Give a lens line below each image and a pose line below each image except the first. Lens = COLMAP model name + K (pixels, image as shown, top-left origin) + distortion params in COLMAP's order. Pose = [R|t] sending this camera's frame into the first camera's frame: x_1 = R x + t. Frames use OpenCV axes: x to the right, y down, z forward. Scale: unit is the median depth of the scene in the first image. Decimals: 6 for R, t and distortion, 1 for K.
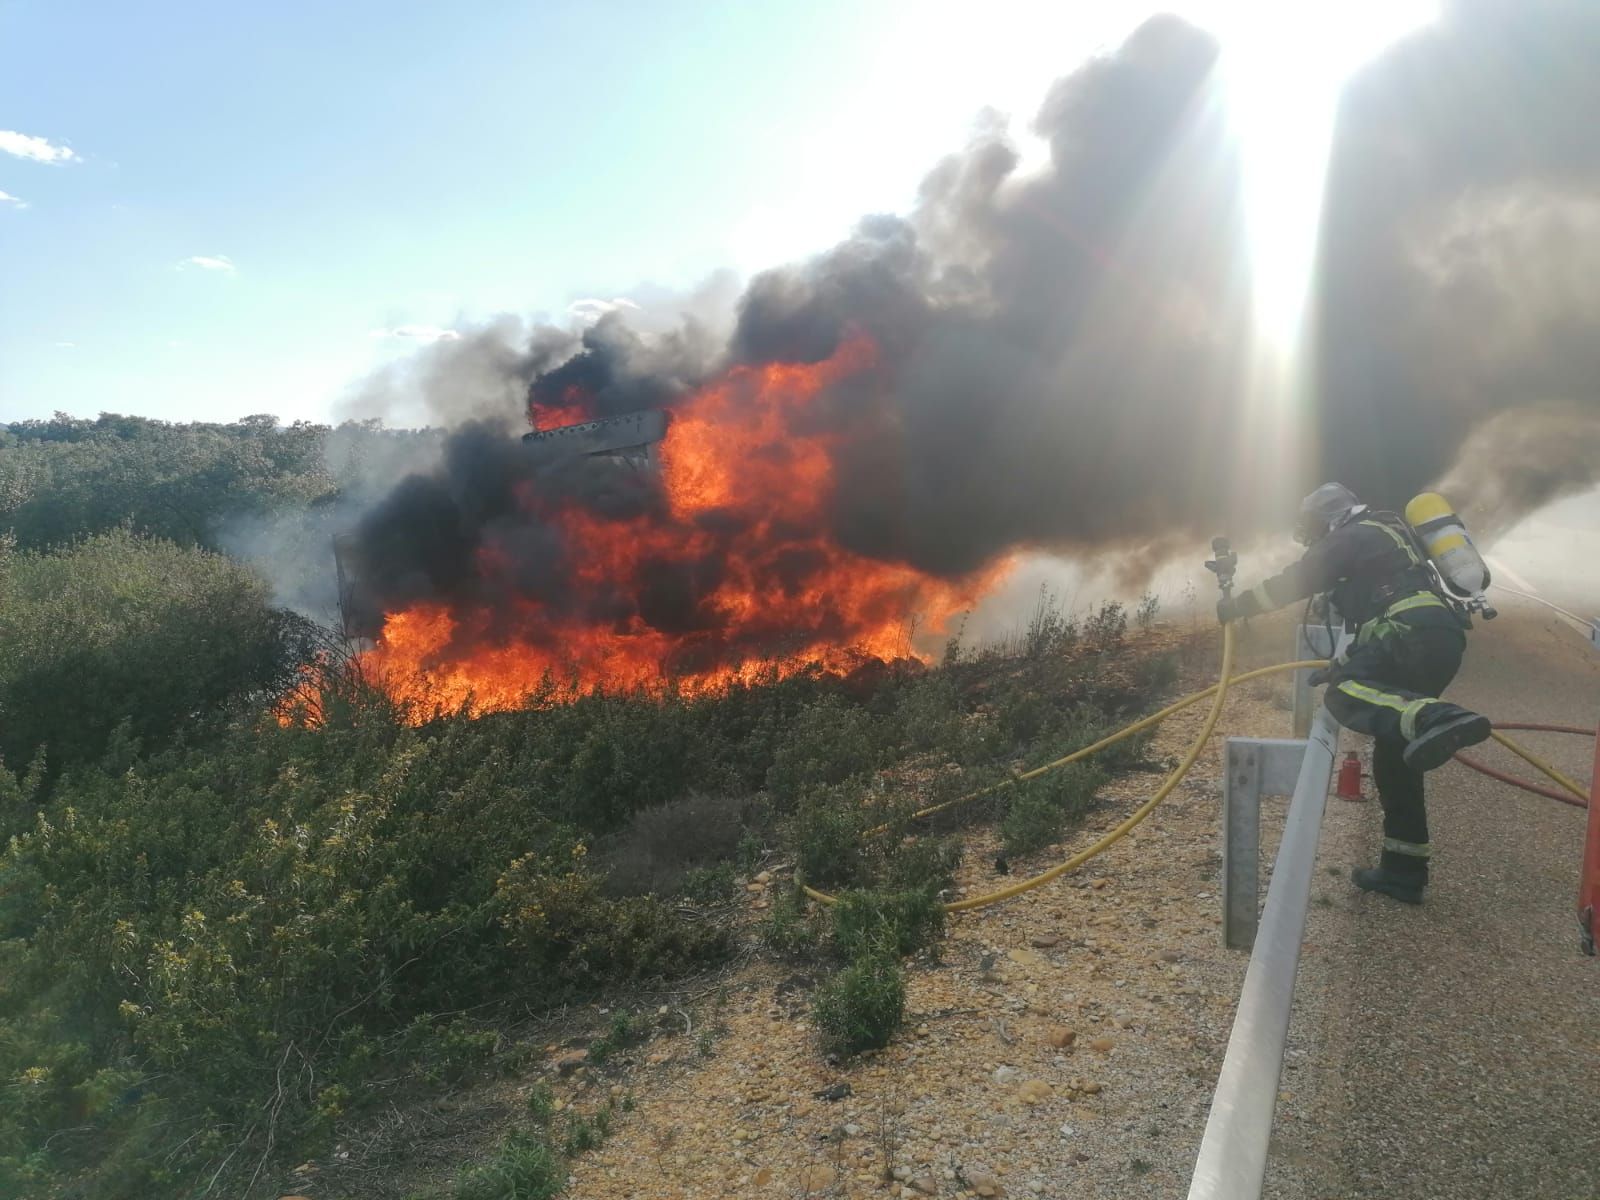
lens RADIAL K [[1247.9, 0, 805.1], [0, 1247.9, 591.6], [0, 0, 1]] dist [0.041099, -0.030873]
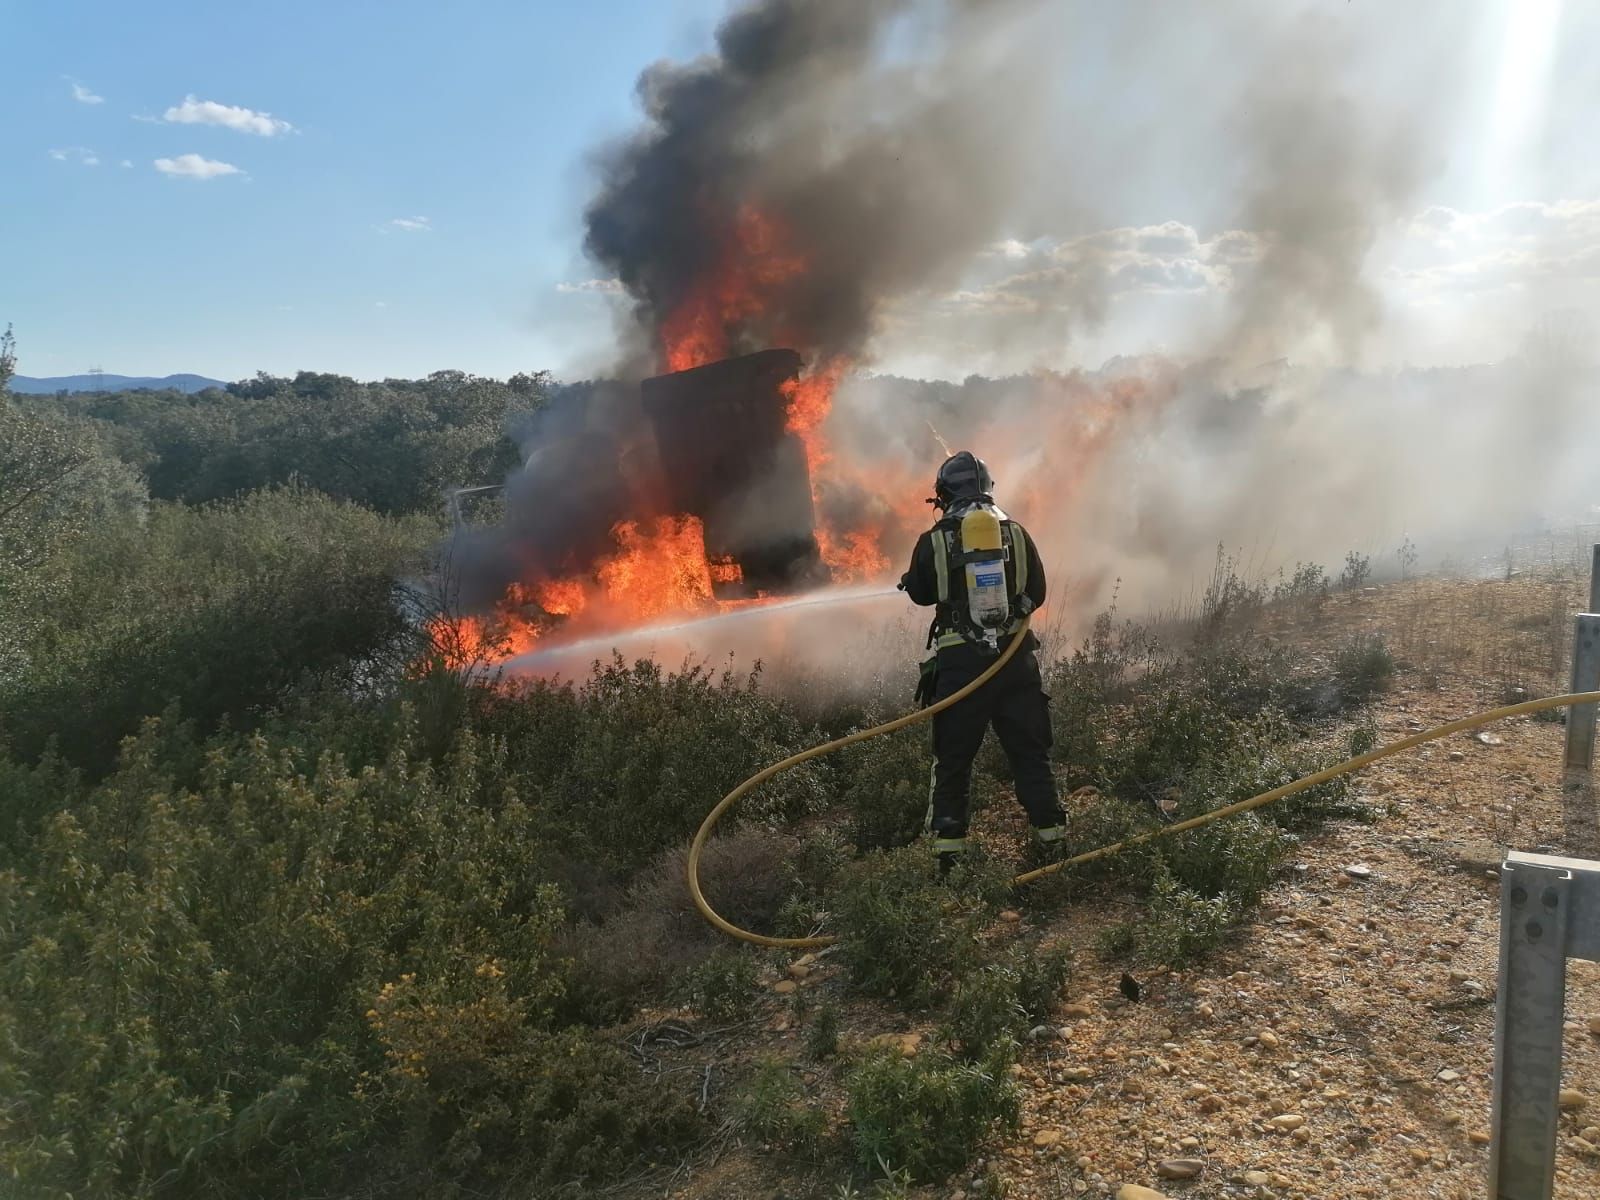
lens RADIAL K [[1247.9, 0, 797.9], [0, 1247.9, 589.0], [0, 0, 1]] dist [0.041099, -0.030873]
pose [[0.989058, 0.004109, -0.147469, 0.093139], [0.001807, 0.999200, 0.039961, -0.031067], [0.147515, -0.039790, 0.988259, 0.362283]]
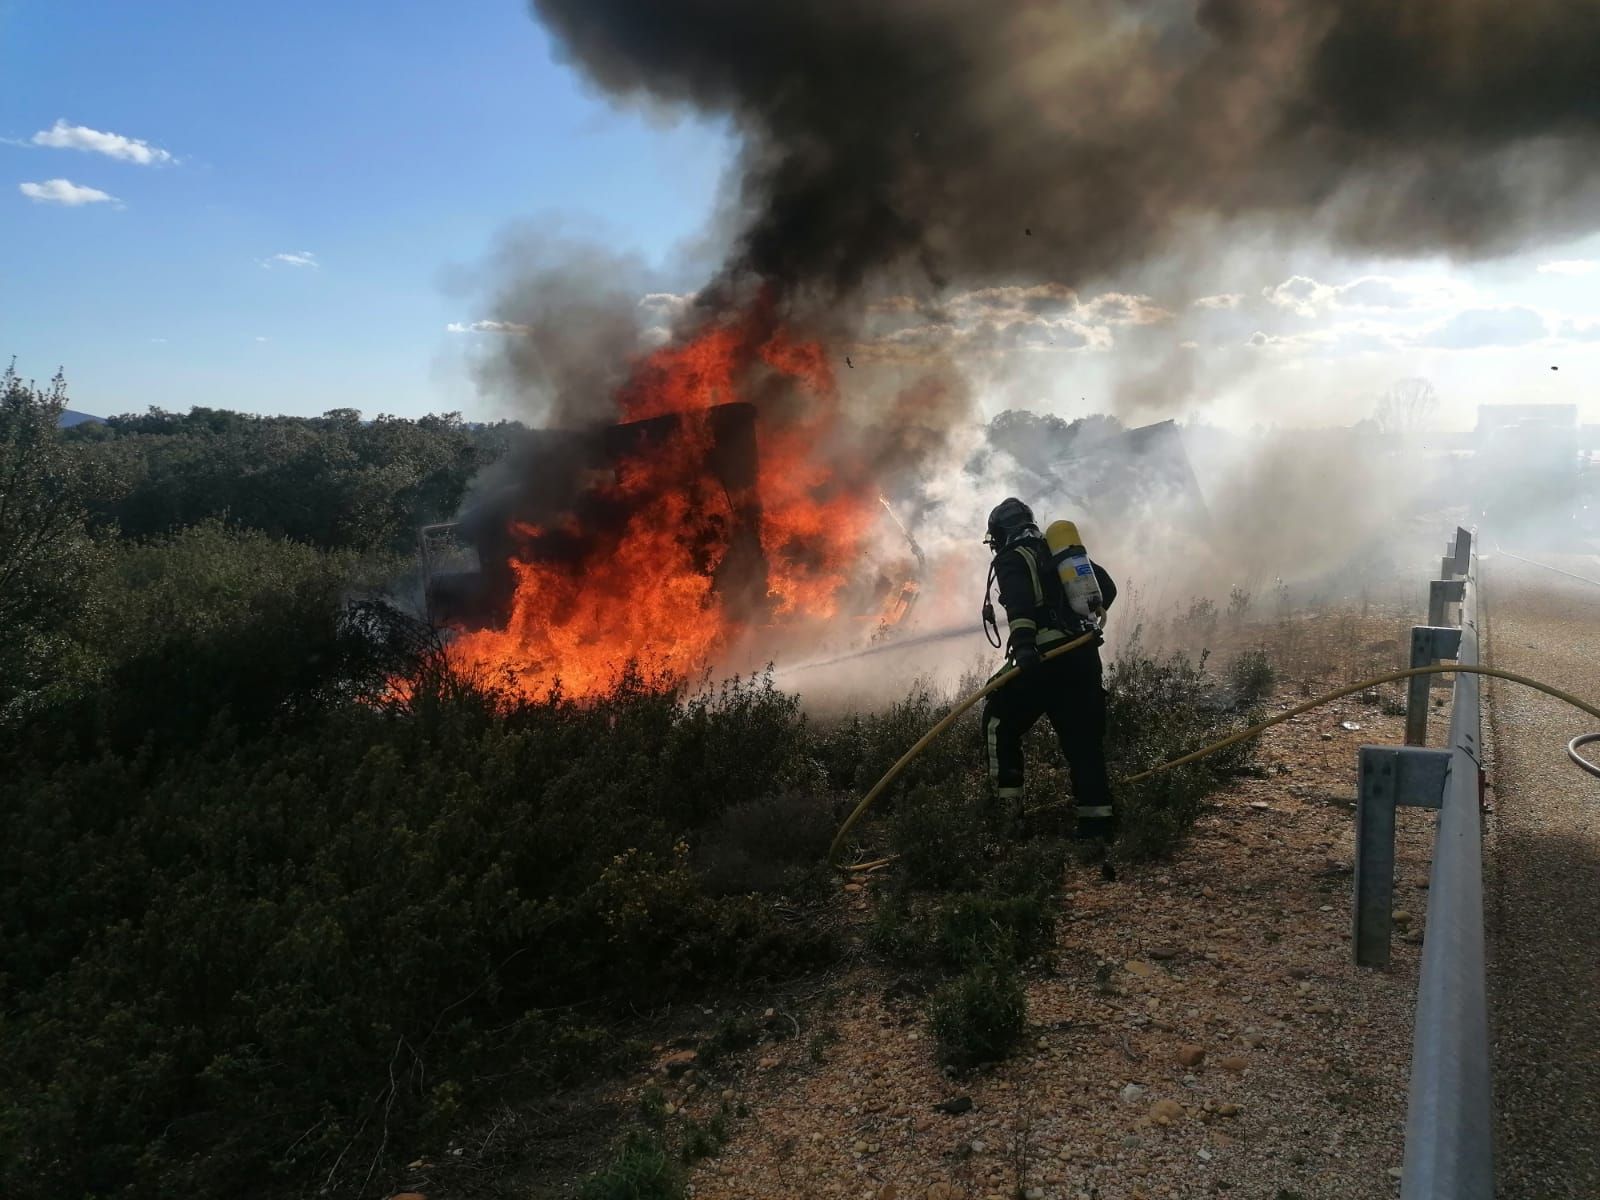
lens RADIAL K [[1247.9, 0, 799.9], [0, 1247.9, 594.5], [0, 0, 1]] dist [0.041099, -0.030873]
pose [[0.998260, 0.009297, -0.058232, -0.032649], [-0.008907, 0.999936, 0.006946, -0.000465], [0.058293, -0.006416, 0.998279, 0.022349]]
